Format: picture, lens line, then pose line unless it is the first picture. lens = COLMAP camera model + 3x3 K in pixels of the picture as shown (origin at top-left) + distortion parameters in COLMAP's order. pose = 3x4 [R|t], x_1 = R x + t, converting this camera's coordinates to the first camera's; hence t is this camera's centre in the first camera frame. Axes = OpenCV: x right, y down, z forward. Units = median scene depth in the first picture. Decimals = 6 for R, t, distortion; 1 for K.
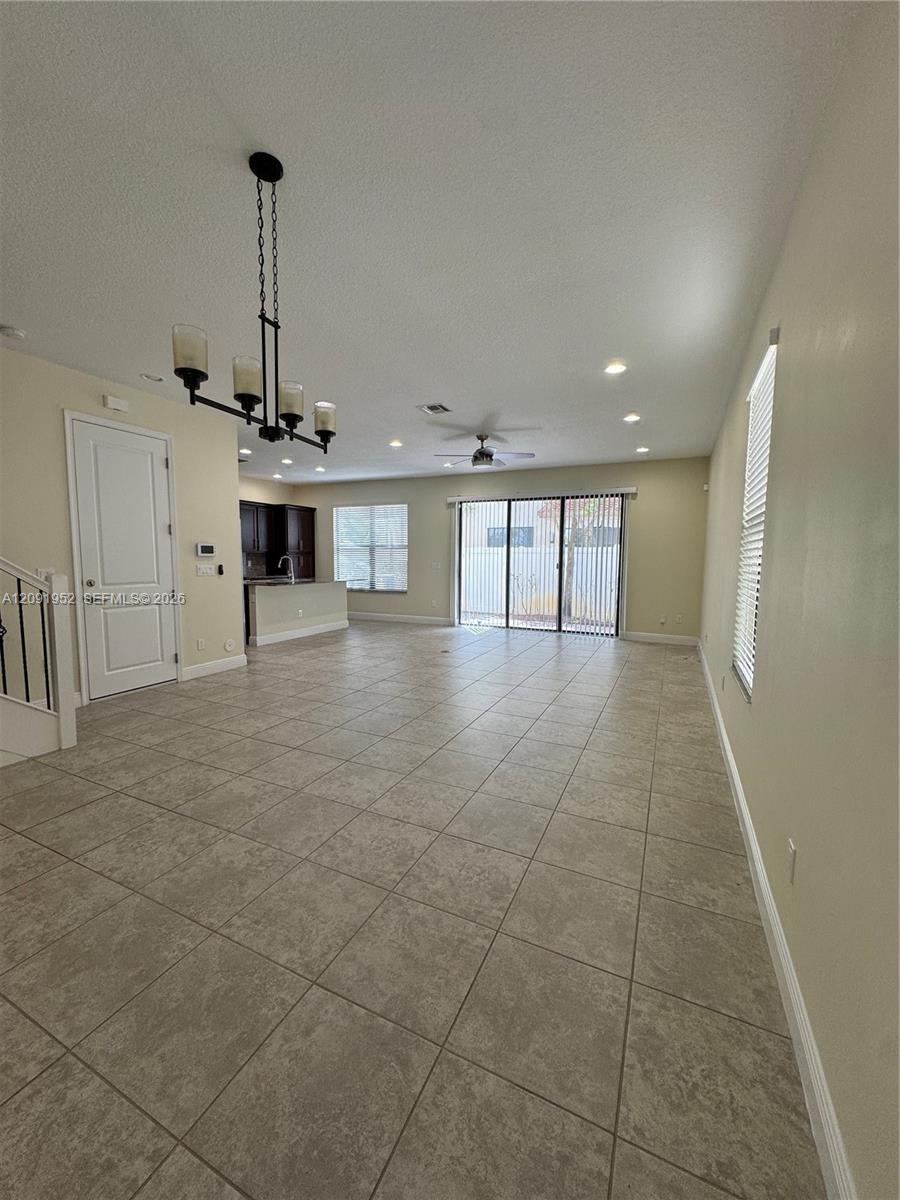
lens RADIAL K [[476.5, 0, 449.1], [0, 476.5, 598.1], [0, 0, 1]] dist [-0.002635, 0.000627]
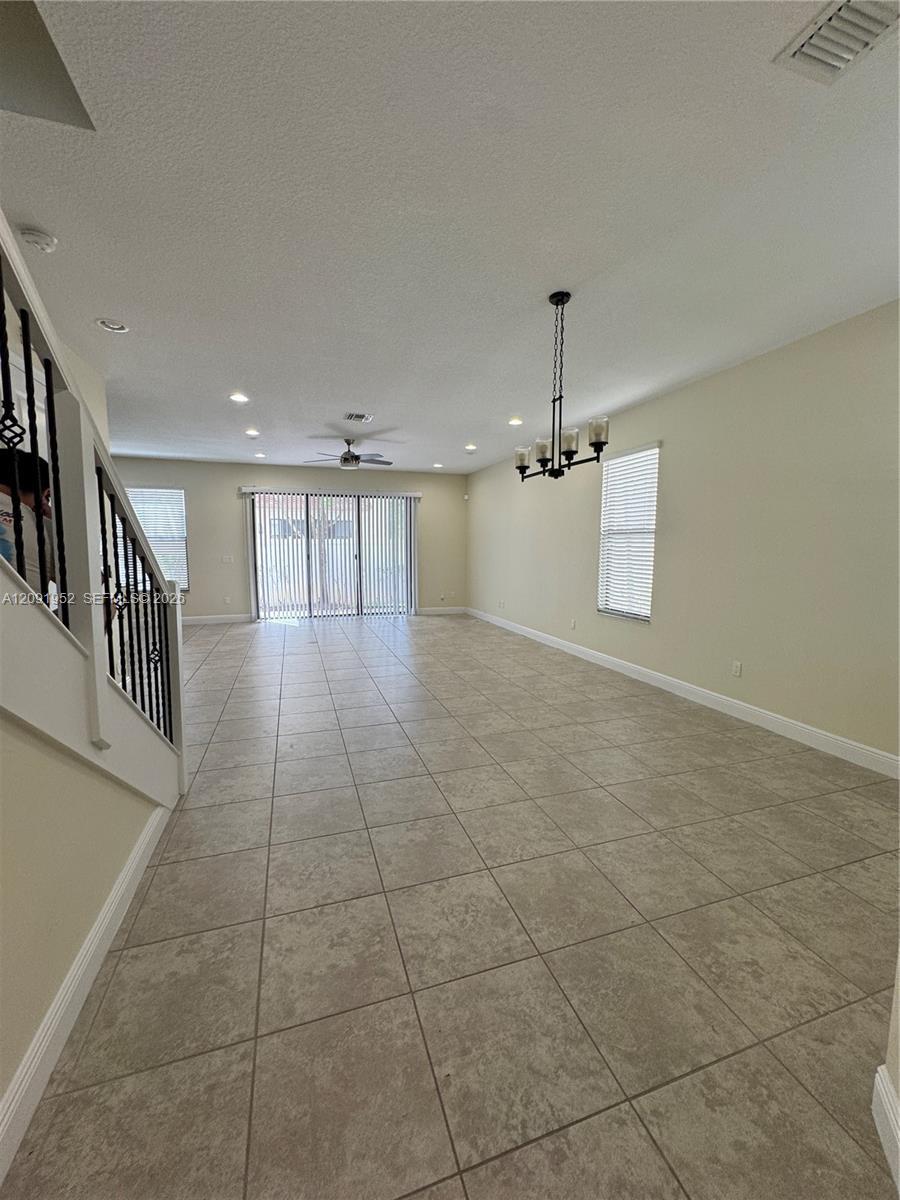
lens RADIAL K [[476.5, 0, 449.1], [0, 476.5, 598.1], [0, 0, 1]] dist [-0.002635, 0.000627]
pose [[0.725427, -0.082077, 0.683387, -0.853692], [0.066632, 0.996576, 0.048961, -0.025382], [-0.685066, 0.010017, 0.728412, 0.071617]]
